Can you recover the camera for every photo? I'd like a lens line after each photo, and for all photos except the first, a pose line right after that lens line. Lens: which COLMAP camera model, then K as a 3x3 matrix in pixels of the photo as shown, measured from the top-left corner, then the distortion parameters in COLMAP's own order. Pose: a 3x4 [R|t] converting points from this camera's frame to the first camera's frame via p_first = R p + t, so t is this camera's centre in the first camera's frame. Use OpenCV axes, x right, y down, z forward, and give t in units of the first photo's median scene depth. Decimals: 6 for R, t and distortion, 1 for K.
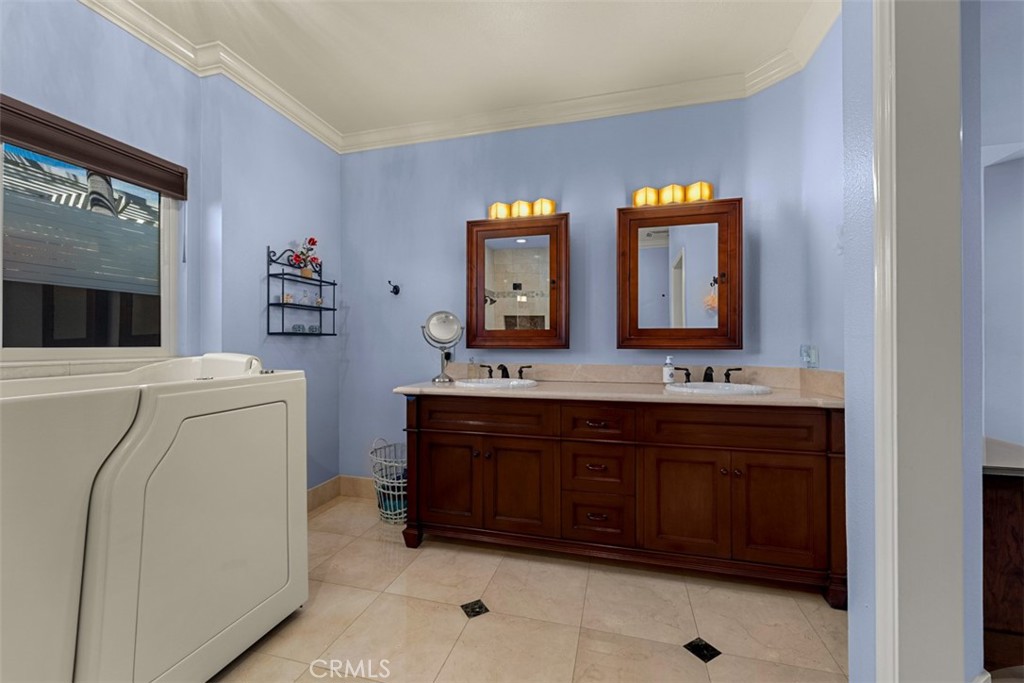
lens RADIAL K [[406.5, 0, 507.9], [0, 406.5, 341.6], [0, 0, 1]] dist [-0.003525, -0.000211]
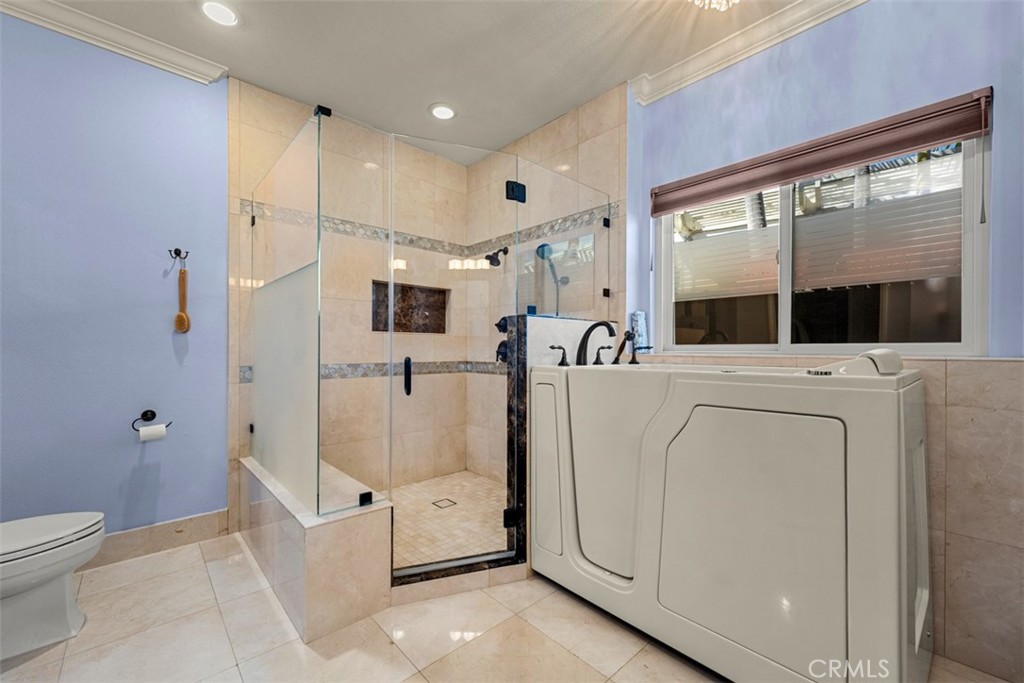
lens RADIAL K [[406.5, 0, 515.3], [0, 406.5, 348.2], [0, 0, 1]] dist [-0.003525, -0.000211]
pose [[-0.520292, -0.000448, -0.853988, 0.191924], [0.002045, 0.999996, -0.001770, 0.018904], [0.853986, -0.002667, -0.520289, 0.564698]]
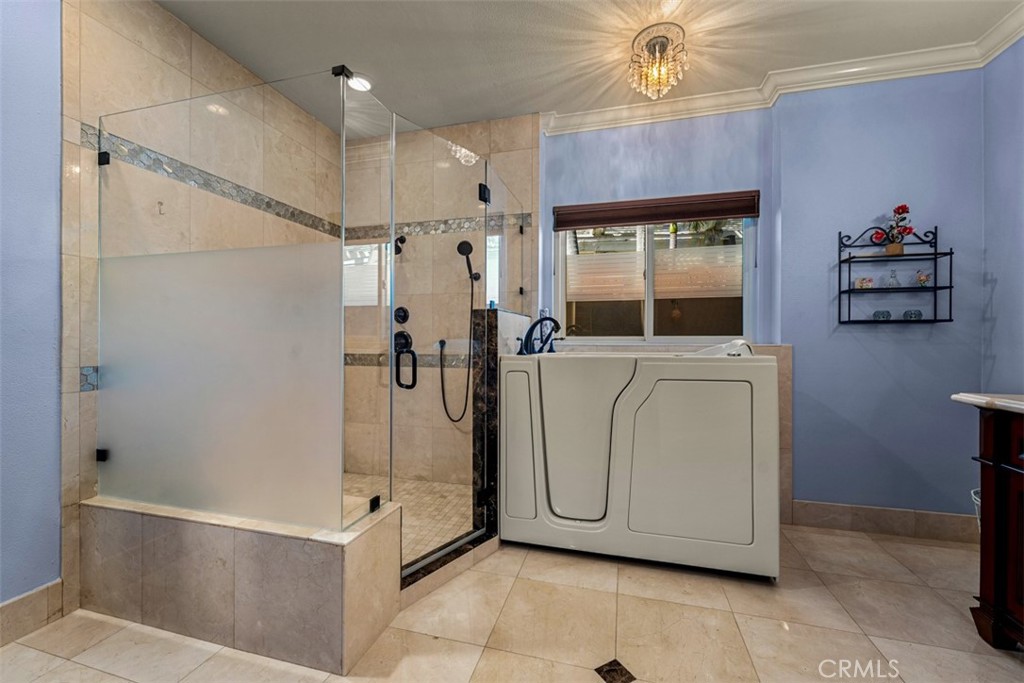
lens RADIAL K [[406.5, 0, 513.7], [0, 406.5, 338.4], [0, 0, 1]] dist [-0.003525, -0.000211]
pose [[0.005537, 0.000823, -0.999984, 0.366525], [0.003449, 0.999994, 0.000842, 0.014333], [0.999979, -0.003454, 0.005534, 0.214584]]
